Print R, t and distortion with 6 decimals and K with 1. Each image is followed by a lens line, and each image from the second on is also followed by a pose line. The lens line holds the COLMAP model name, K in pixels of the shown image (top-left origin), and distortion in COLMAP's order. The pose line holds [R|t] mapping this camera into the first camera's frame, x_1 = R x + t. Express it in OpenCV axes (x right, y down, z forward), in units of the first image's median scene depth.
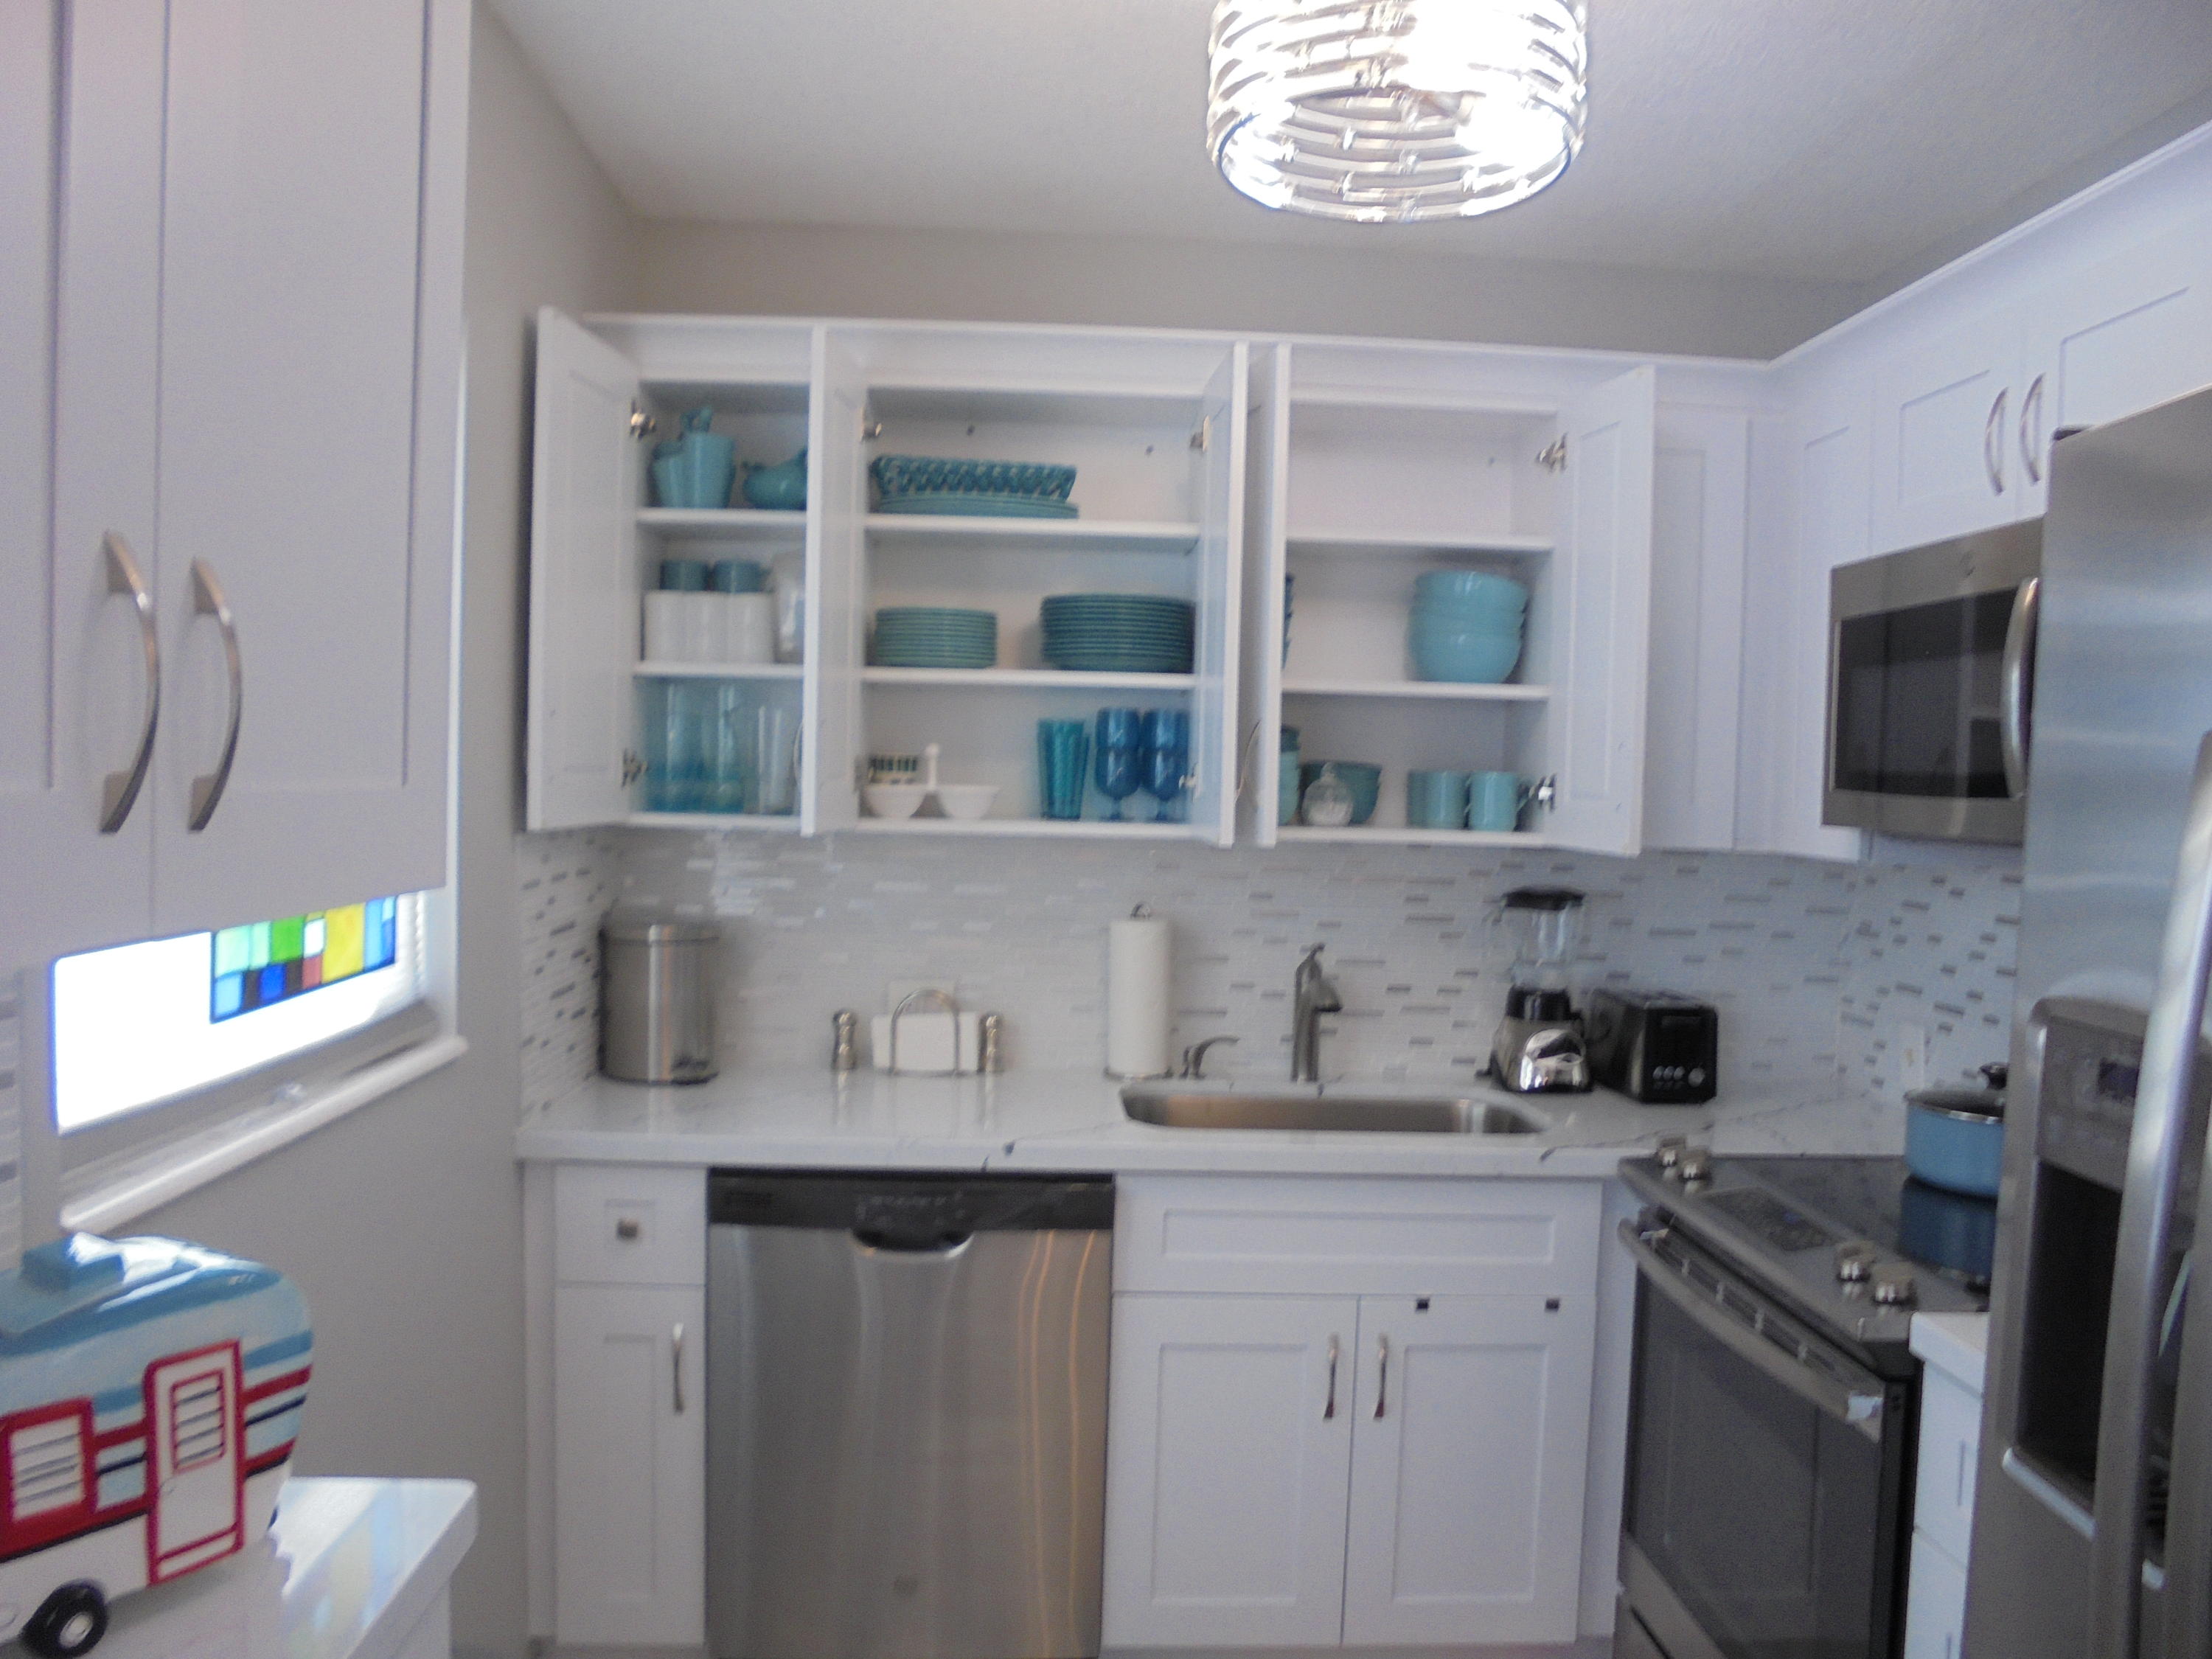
lens RADIAL K [[1671.1, 0, 1106.0], [0, 1671.1, 829.5], [0, 0, 1]] dist [-0.115836, 0.081527]
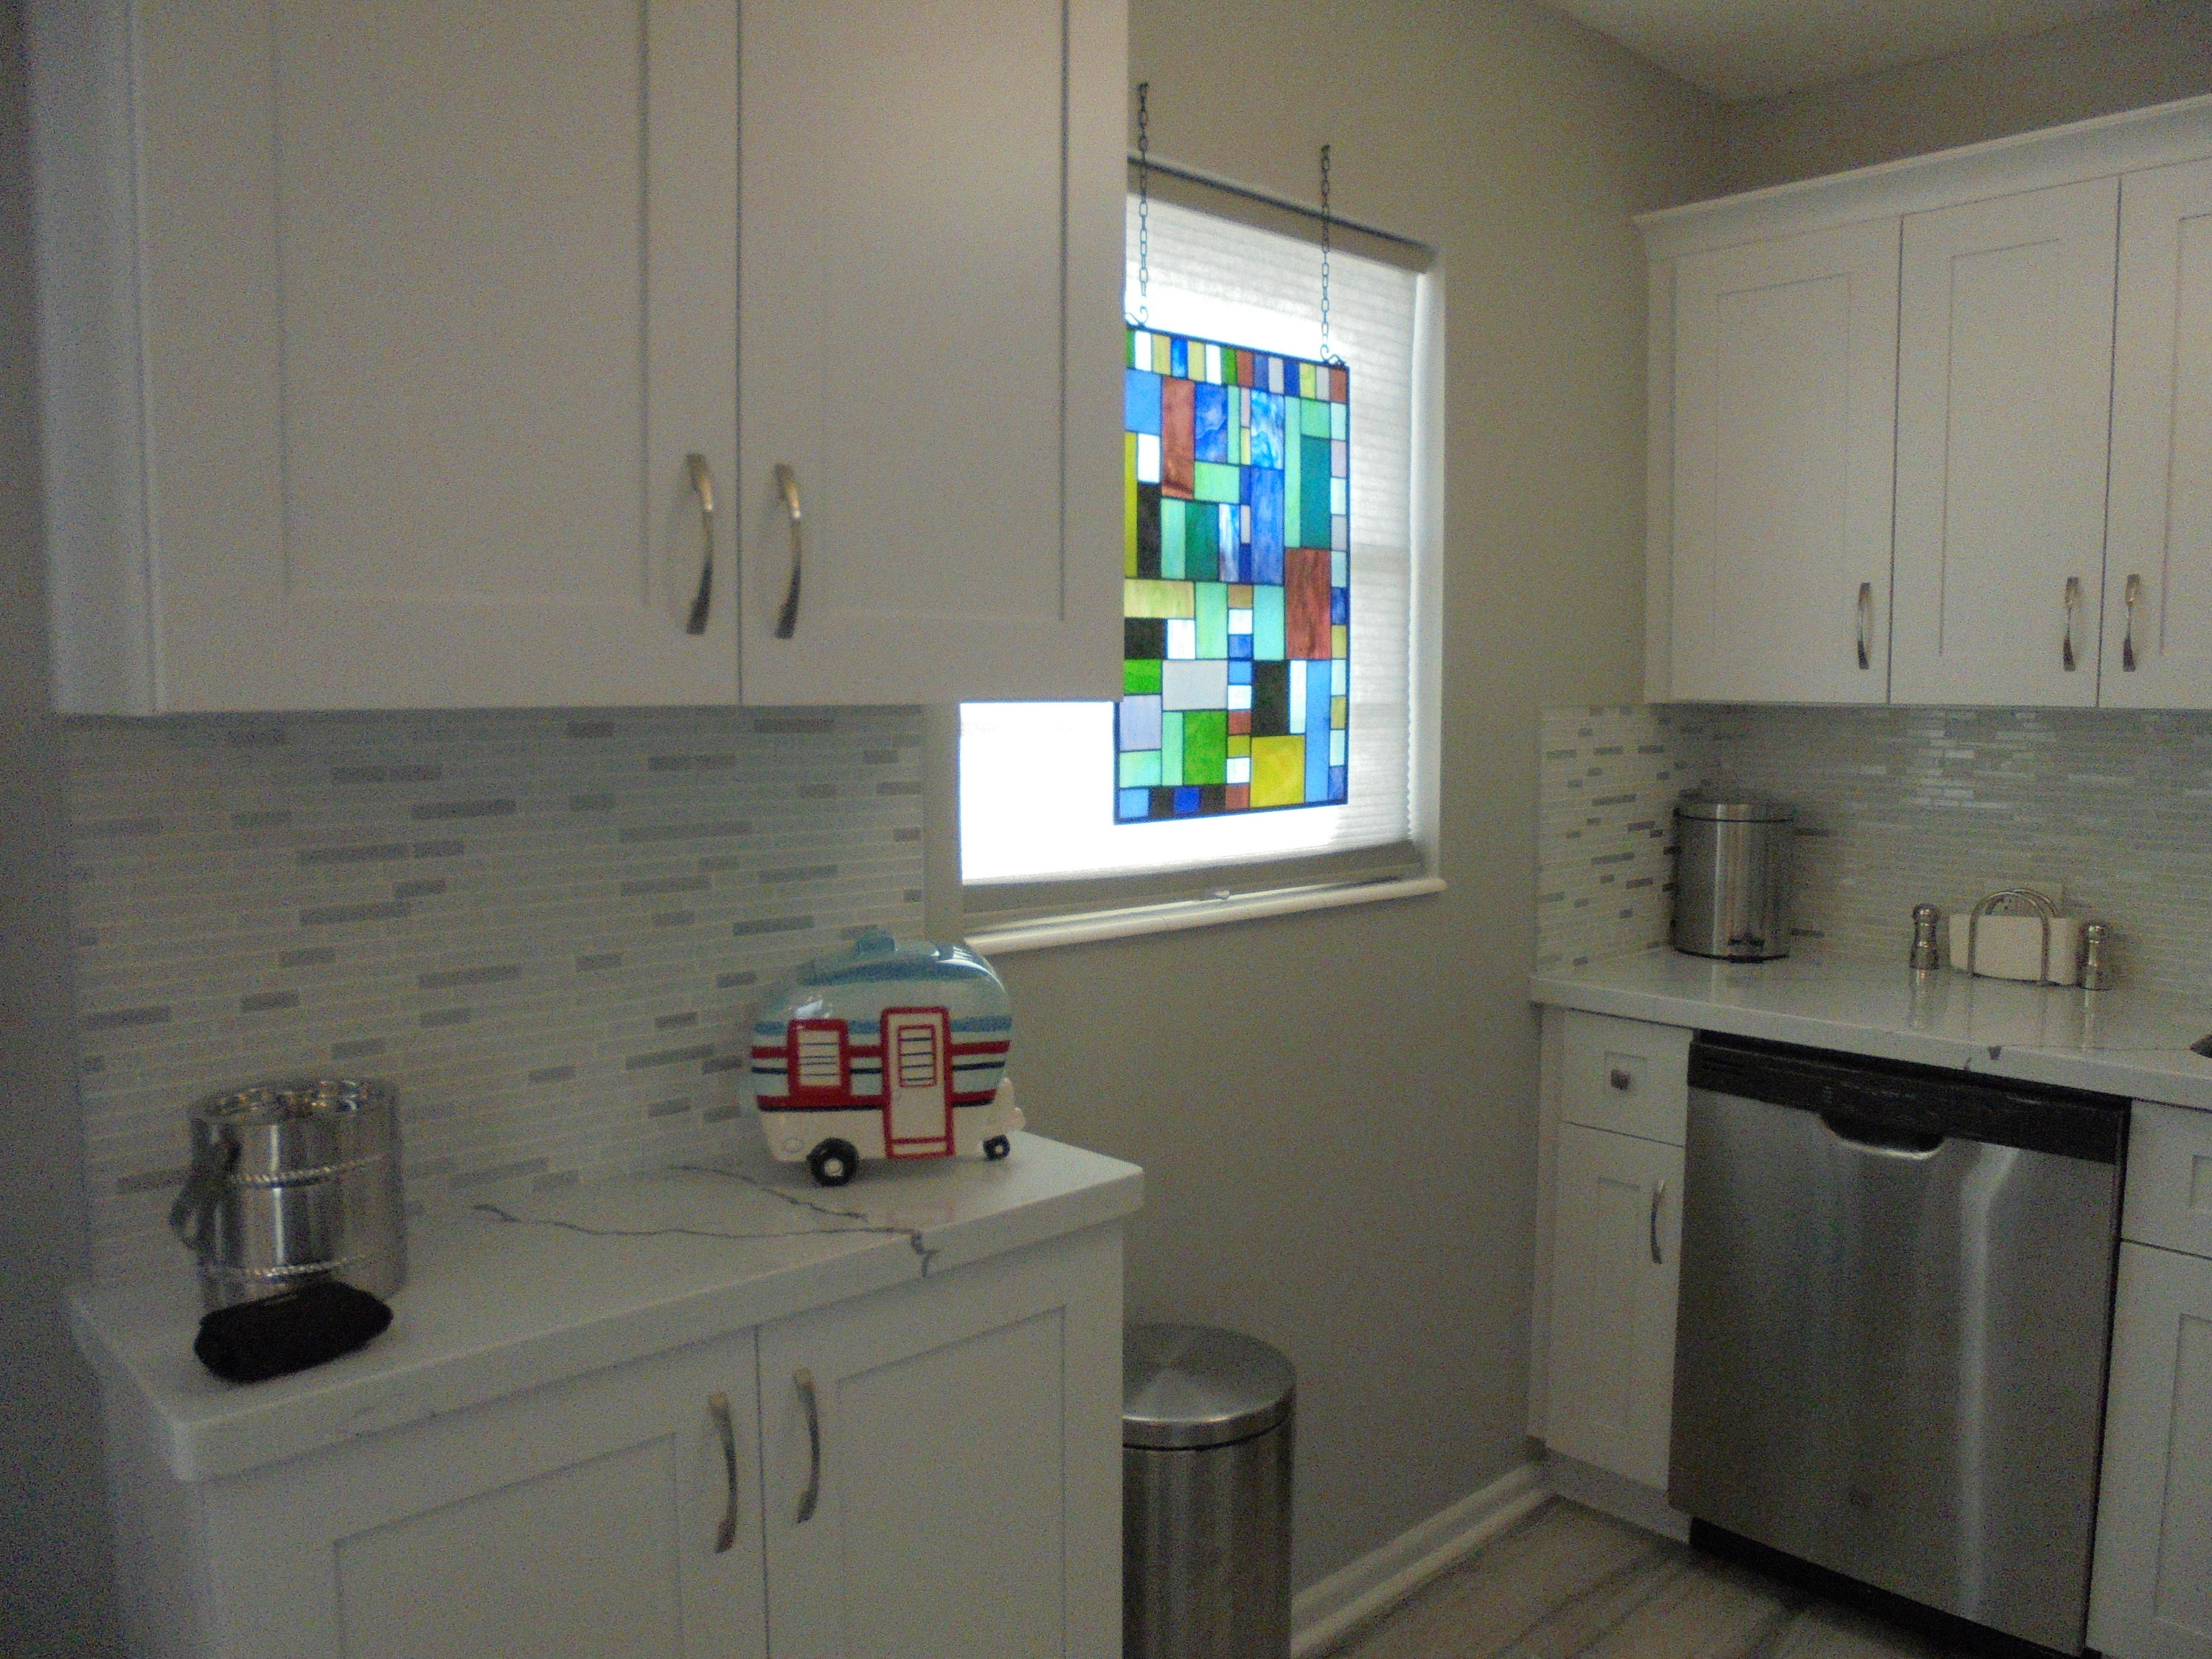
lens RADIAL K [[1671.1, 0, 1106.0], [0, 1671.1, 829.5], [0, 0, 1]] dist [-0.115836, 0.081527]
pose [[0.657142, 0.046447, -0.752334, 0.283301], [-0.014383, 0.998691, 0.049093, 0.034385], [0.753630, -0.021440, 0.656950, 0.055966]]
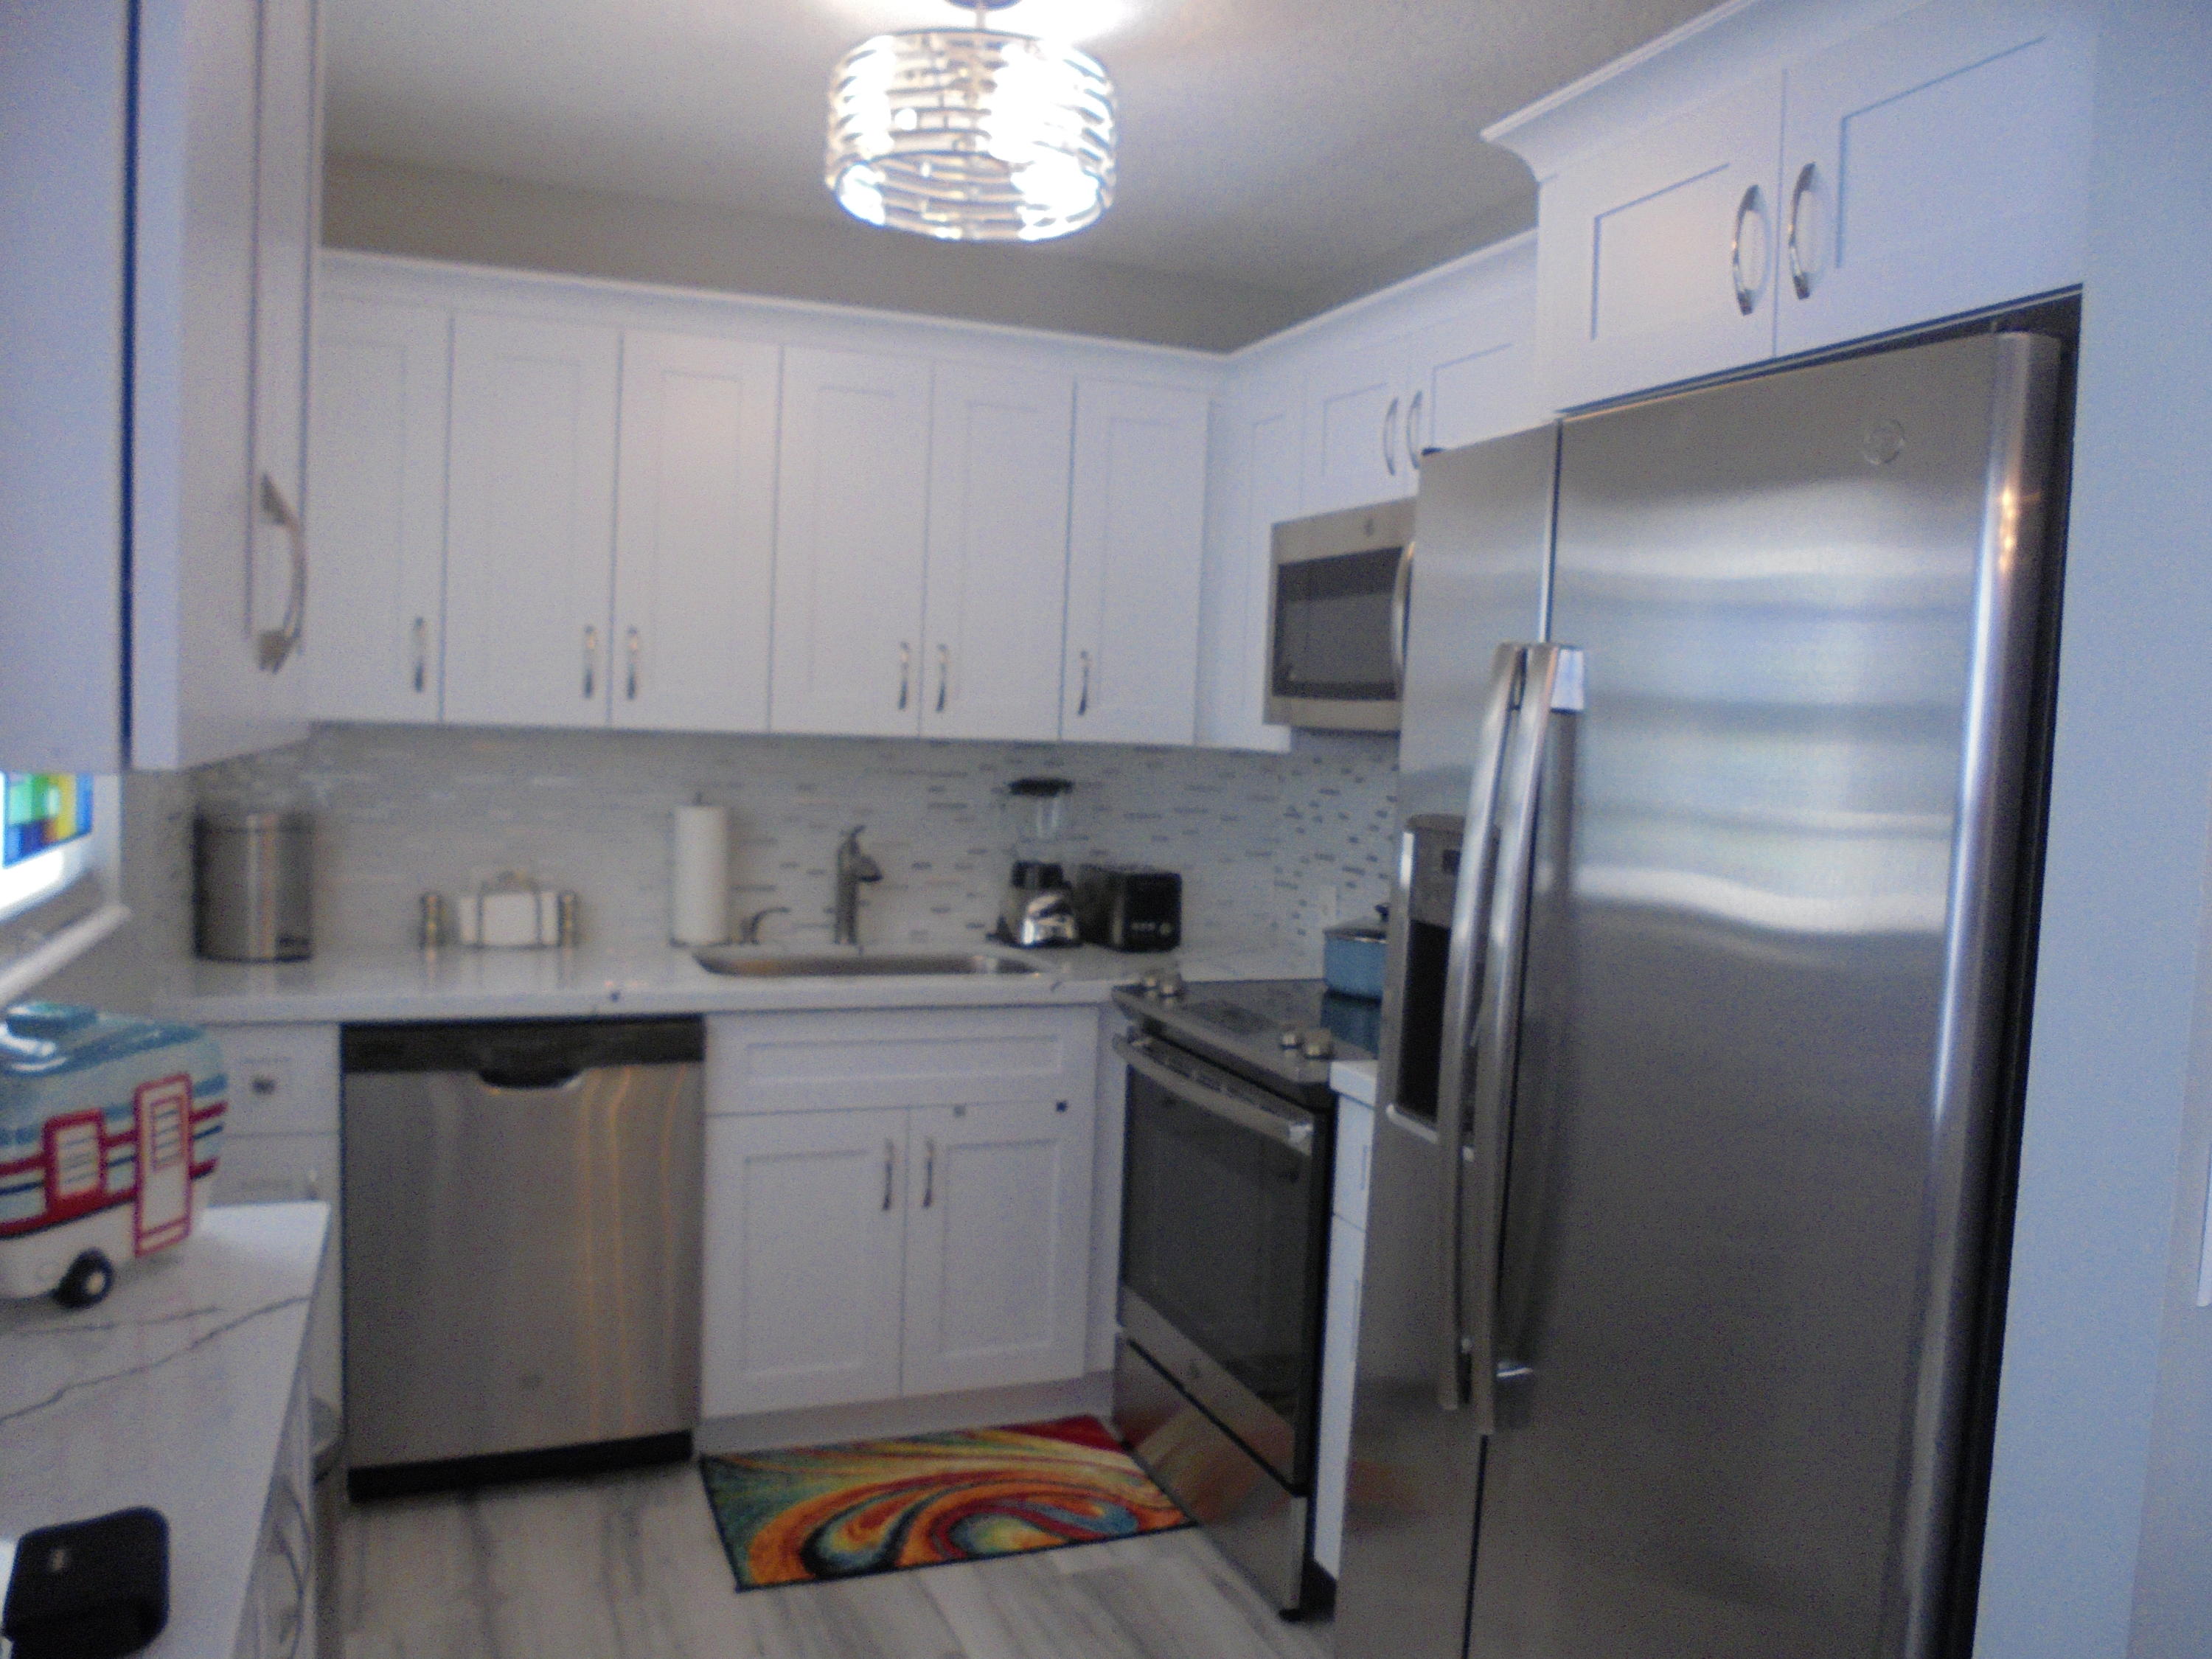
lens RADIAL K [[1671.1, 0, 1106.0], [0, 1671.1, 829.5], [0, 0, 1]] dist [-0.115836, 0.081527]
pose [[0.945644, -0.012446, 0.324966, -0.108532], [-0.001656, 0.999070, 0.043083, 0.024751], [-0.325200, -0.041280, 0.944744, -0.205061]]
